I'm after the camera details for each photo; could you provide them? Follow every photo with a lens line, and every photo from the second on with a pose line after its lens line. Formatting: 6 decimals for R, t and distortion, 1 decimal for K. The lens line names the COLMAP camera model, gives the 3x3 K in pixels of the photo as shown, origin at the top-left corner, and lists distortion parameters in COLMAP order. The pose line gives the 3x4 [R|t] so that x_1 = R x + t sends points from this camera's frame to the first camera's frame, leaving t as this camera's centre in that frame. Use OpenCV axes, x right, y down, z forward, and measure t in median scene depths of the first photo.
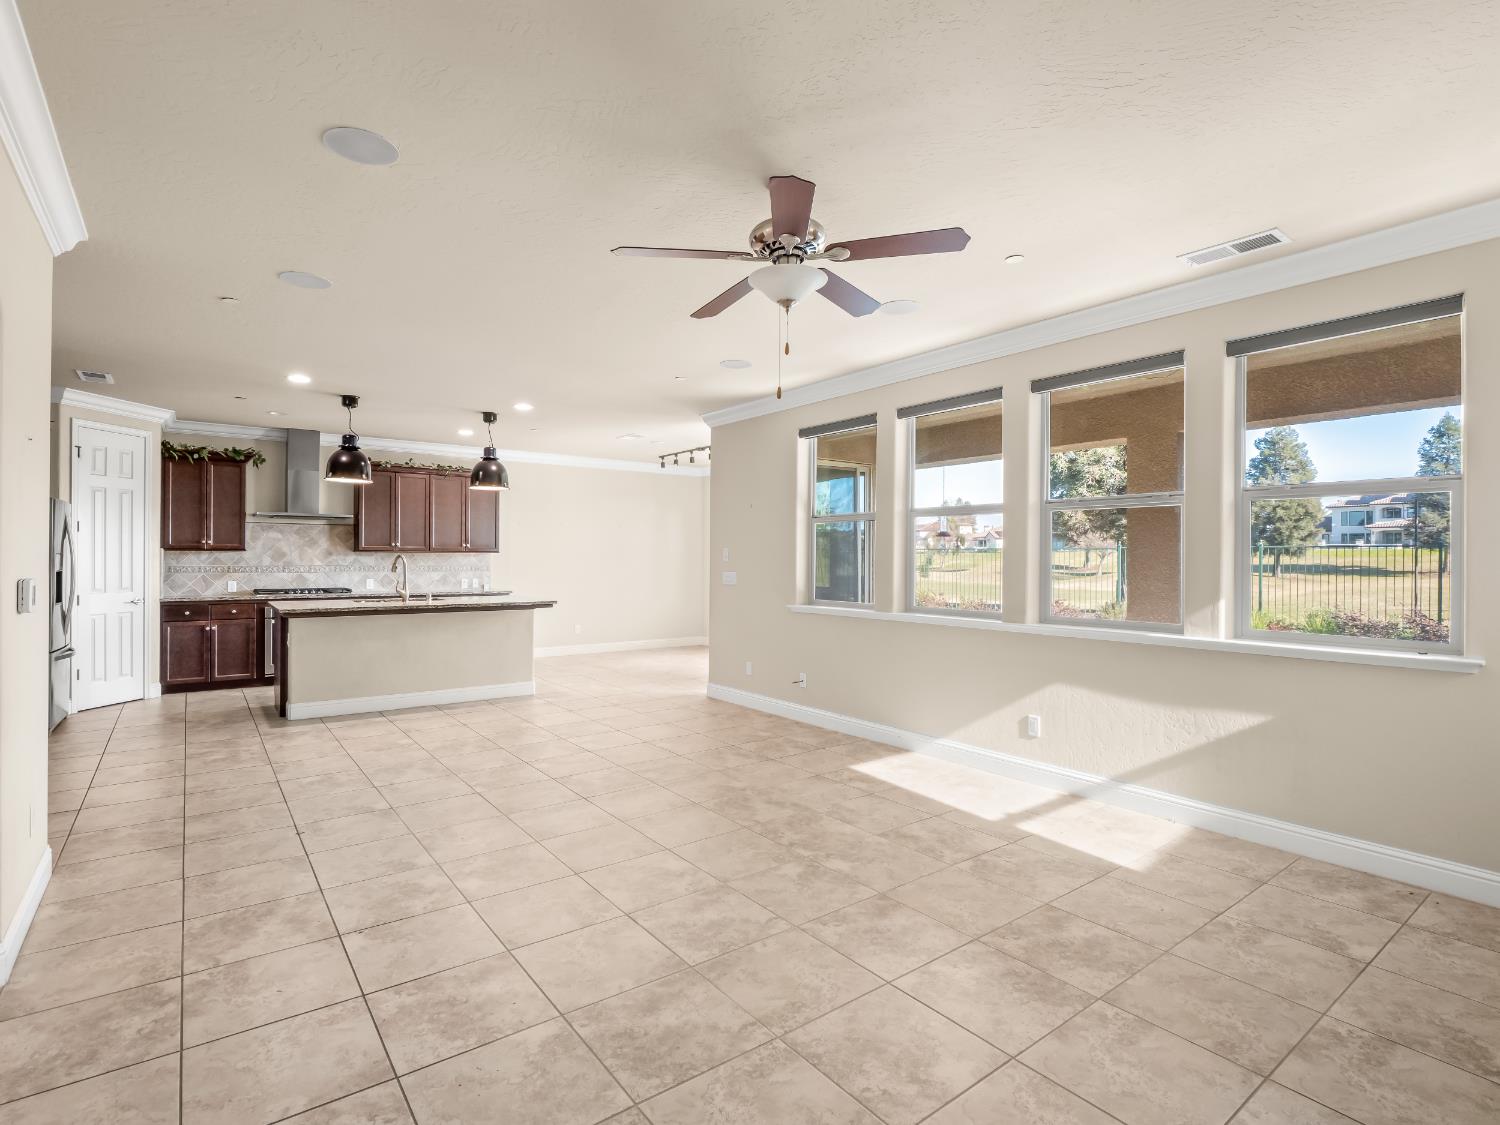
lens RADIAL K [[747.3, 0, 743.5], [0, 747.3, 558.4], [0, 0, 1]] dist [-0.008549, -0.000580]
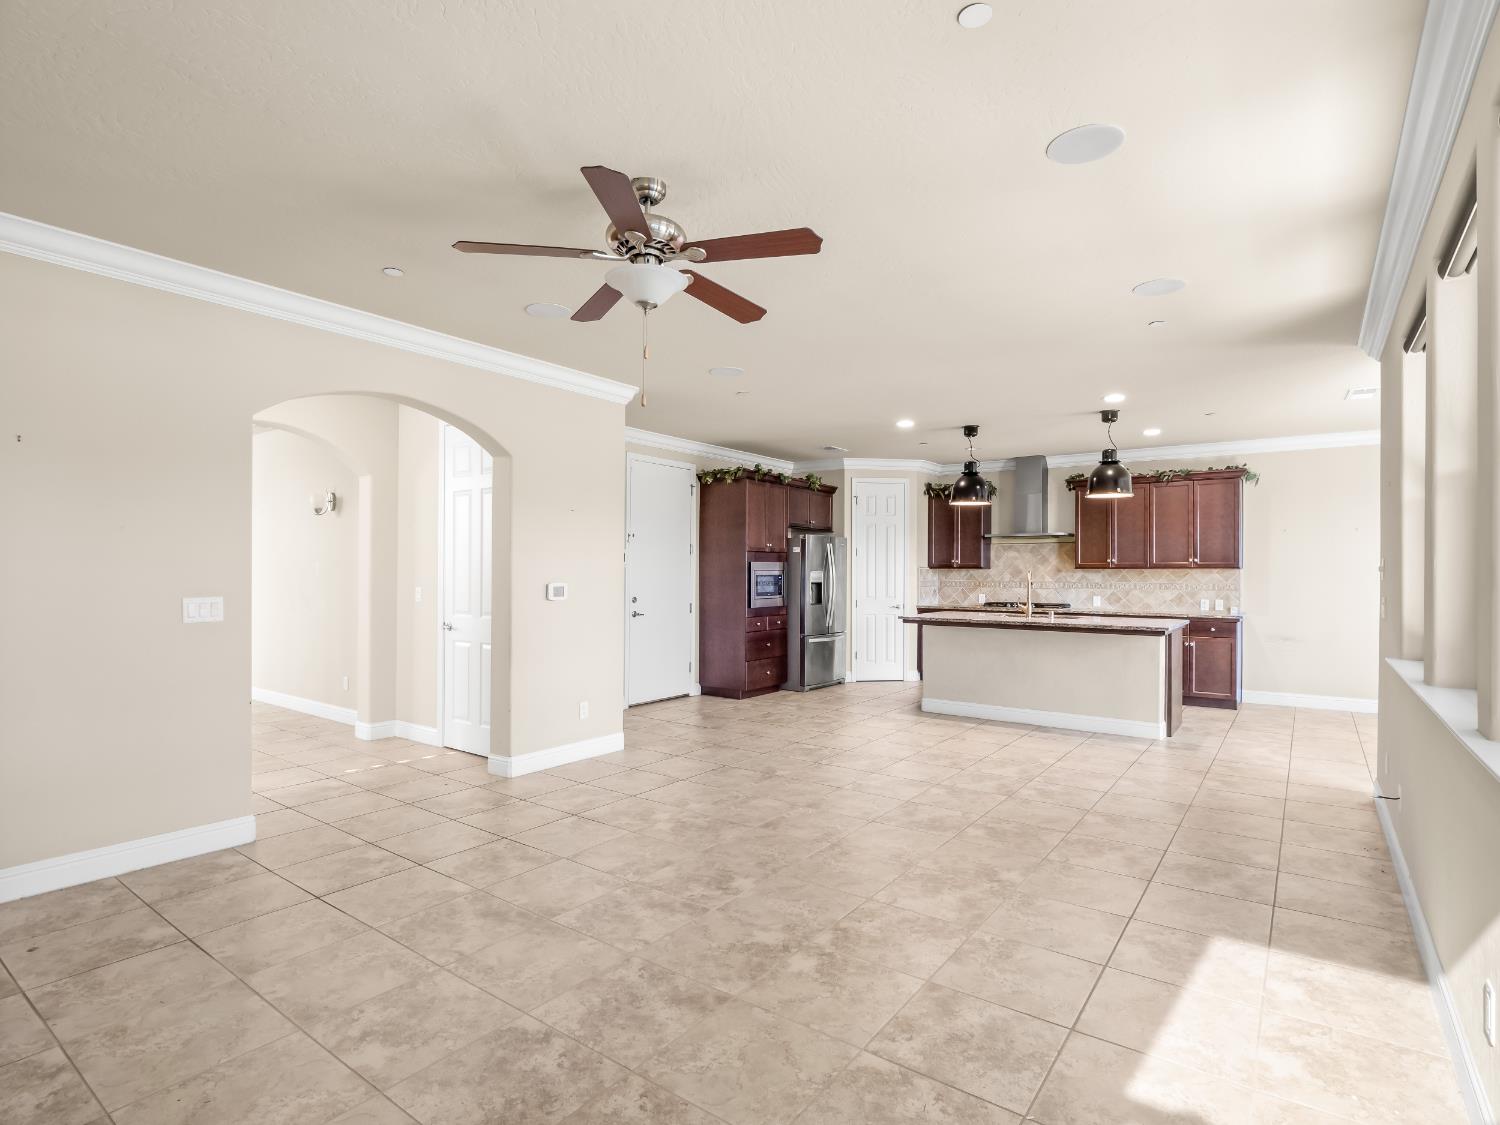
lens RADIAL K [[764.7, 0, 745.7], [0, 764.7, 560.0], [0, 0, 1]] dist [-0.006224, -0.002349]
pose [[0.286179, -0.018820, -0.957991, 0.699633], [-0.002952, 0.999785, -0.020523, 0.004615], [0.958172, 0.008701, 0.286062, 0.564277]]
